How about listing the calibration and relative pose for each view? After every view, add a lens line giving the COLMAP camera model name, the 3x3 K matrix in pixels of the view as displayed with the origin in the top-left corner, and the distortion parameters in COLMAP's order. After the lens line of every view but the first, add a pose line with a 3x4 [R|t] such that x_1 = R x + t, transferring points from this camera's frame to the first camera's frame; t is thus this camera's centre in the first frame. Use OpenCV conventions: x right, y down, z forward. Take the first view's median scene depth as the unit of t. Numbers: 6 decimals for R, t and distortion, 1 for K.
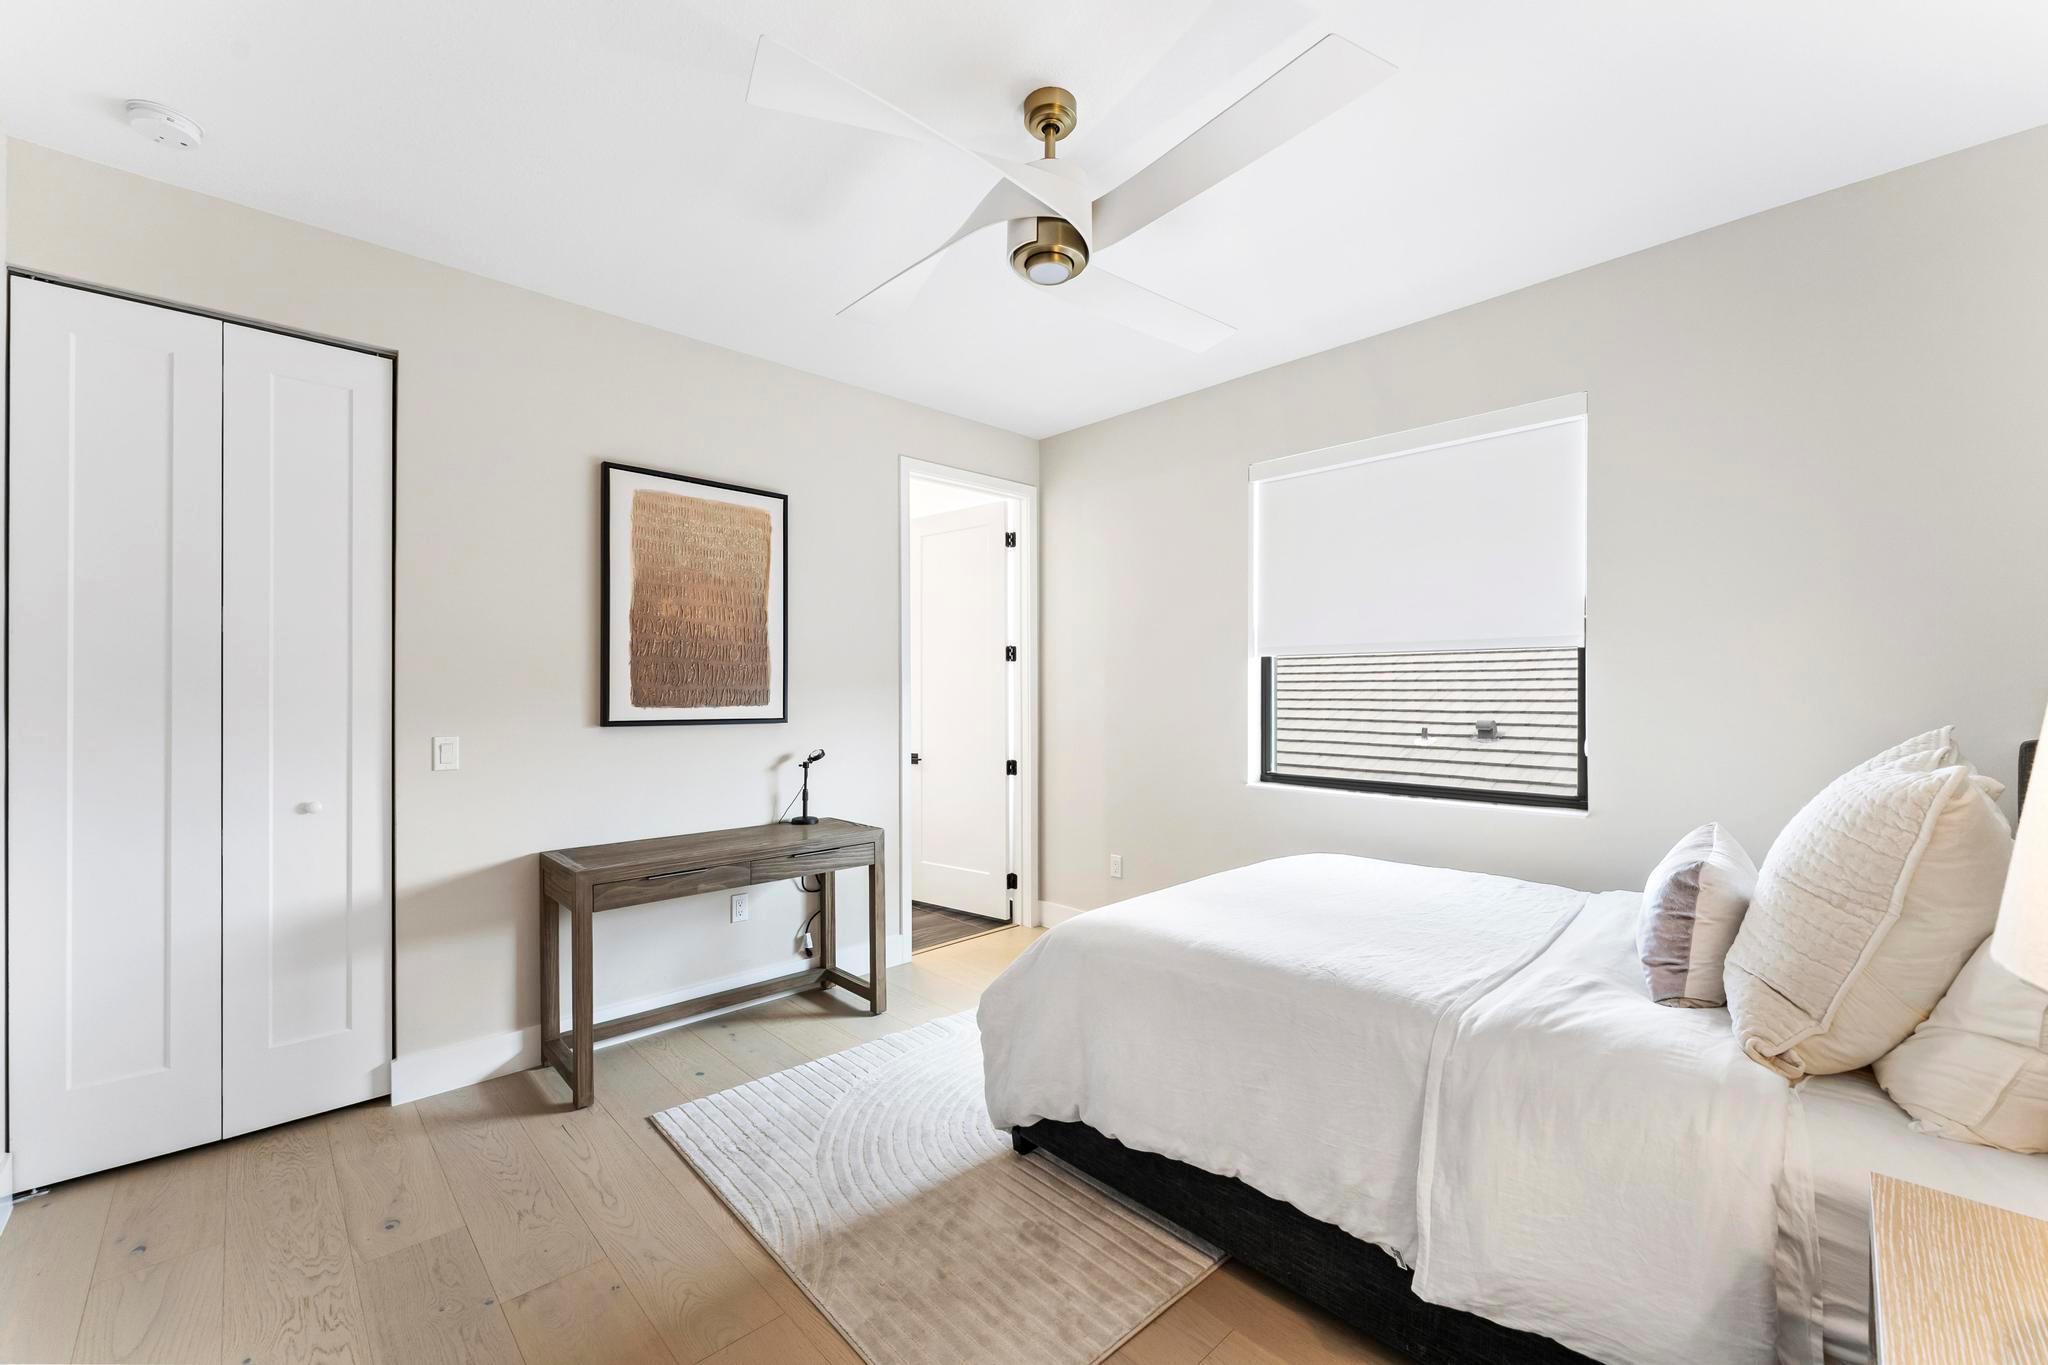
lens RADIAL K [[819.9, 0, 1024.0], [0, 819.9, 682.5], [0, 0, 1]] dist [-0.000006, -0.000344]
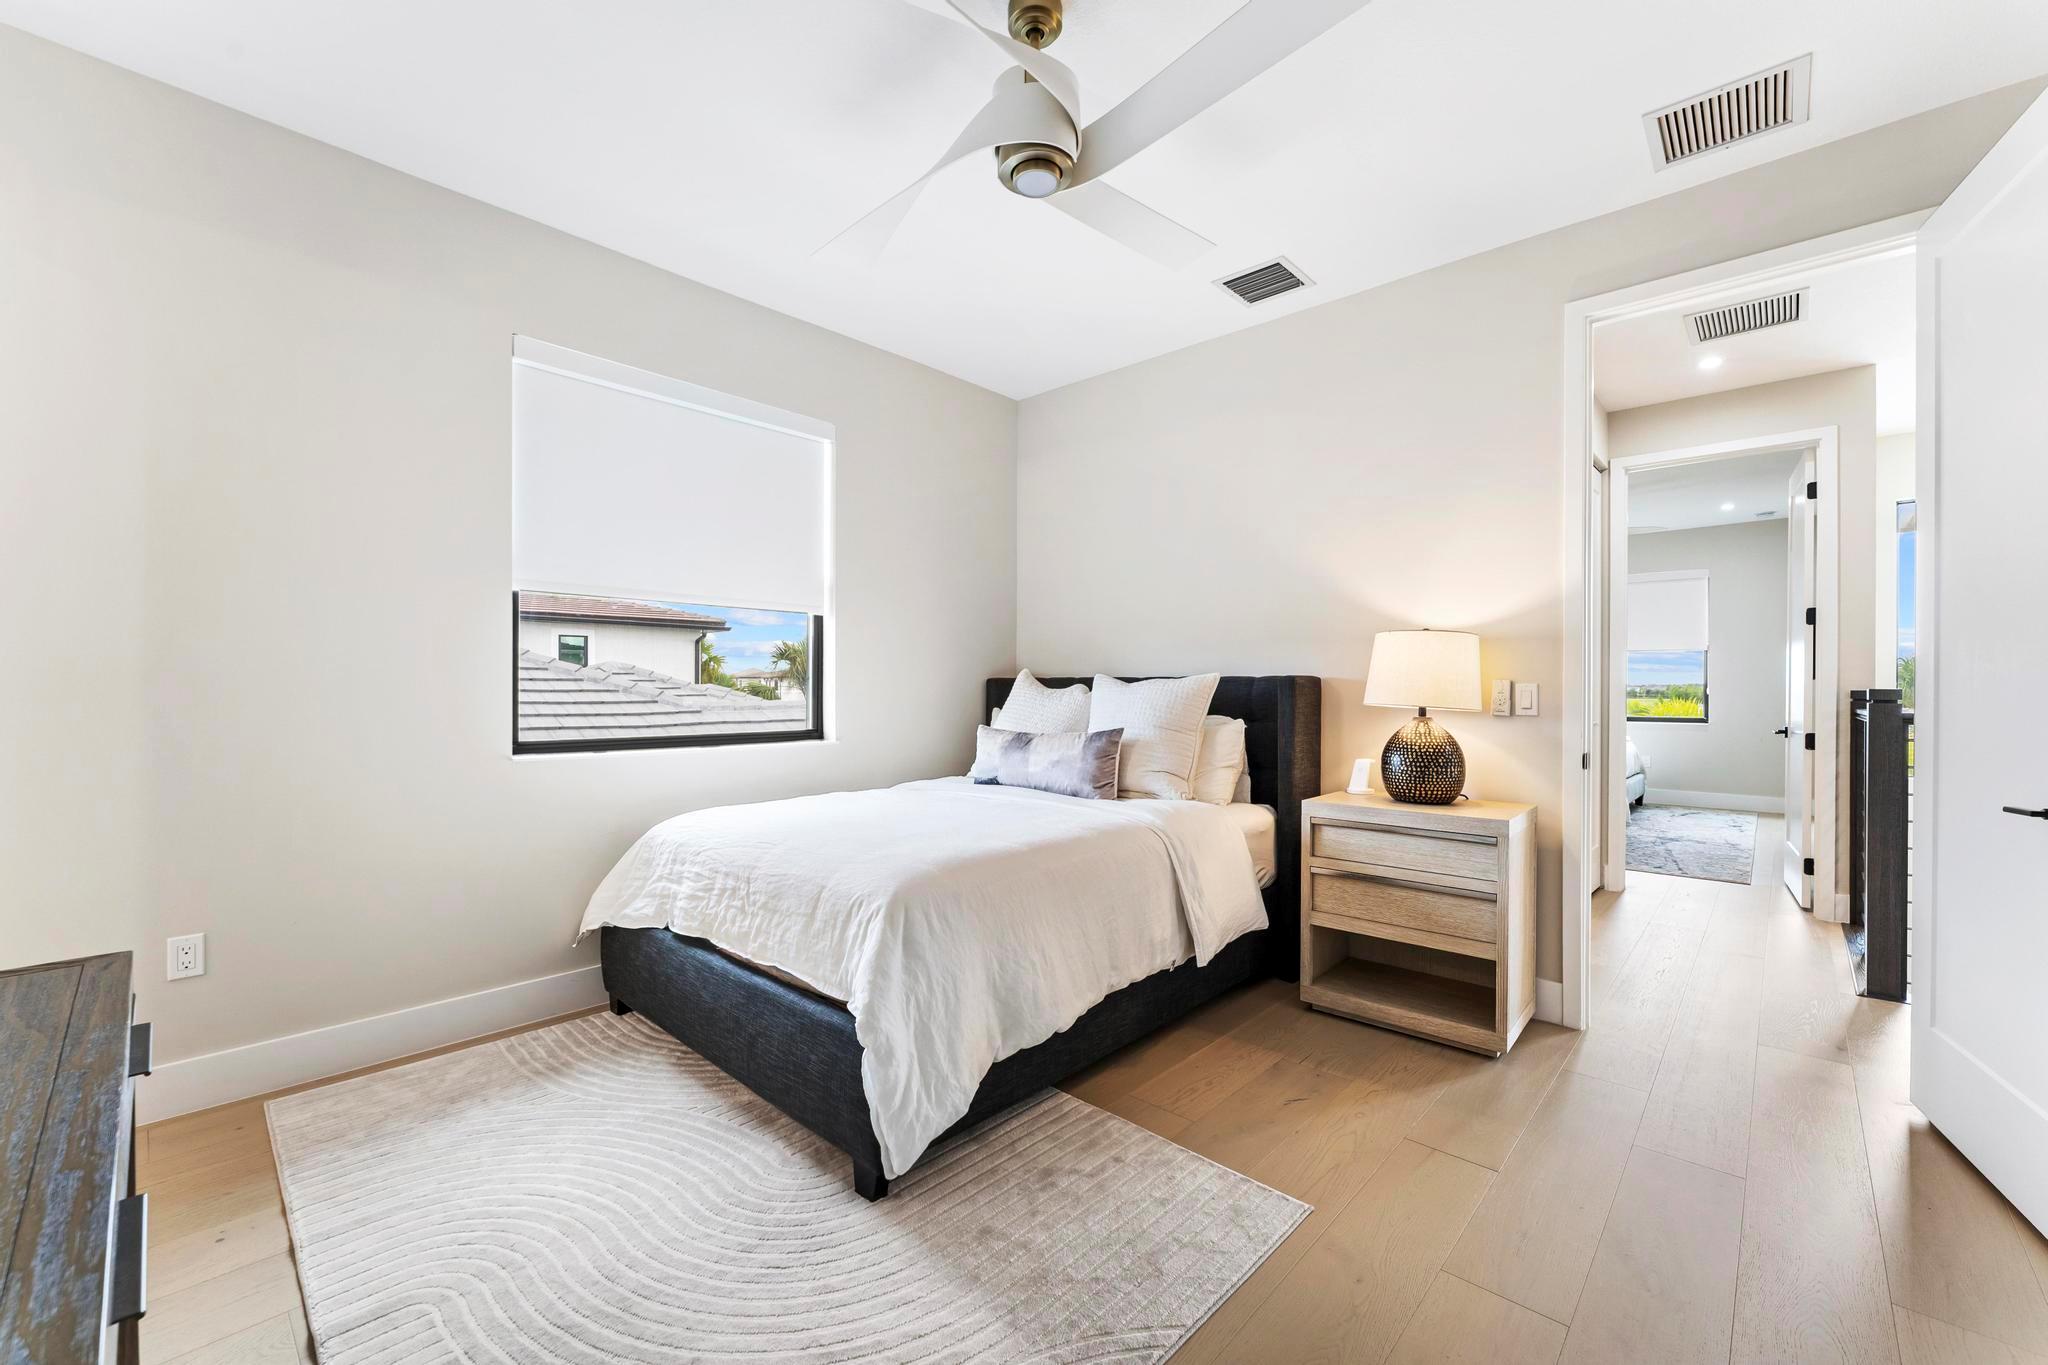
lens RADIAL K [[819.9, 0, 1024.0], [0, 819.9, 682.5], [0, 0, 1]] dist [-0.000006, -0.000344]
pose [[-0.051991, 0.005597, 0.998632, -0.929496], [-0.012085, 0.999908, -0.006233, 0.098930], [-0.998574, -0.012392, -0.051919, 1.061342]]
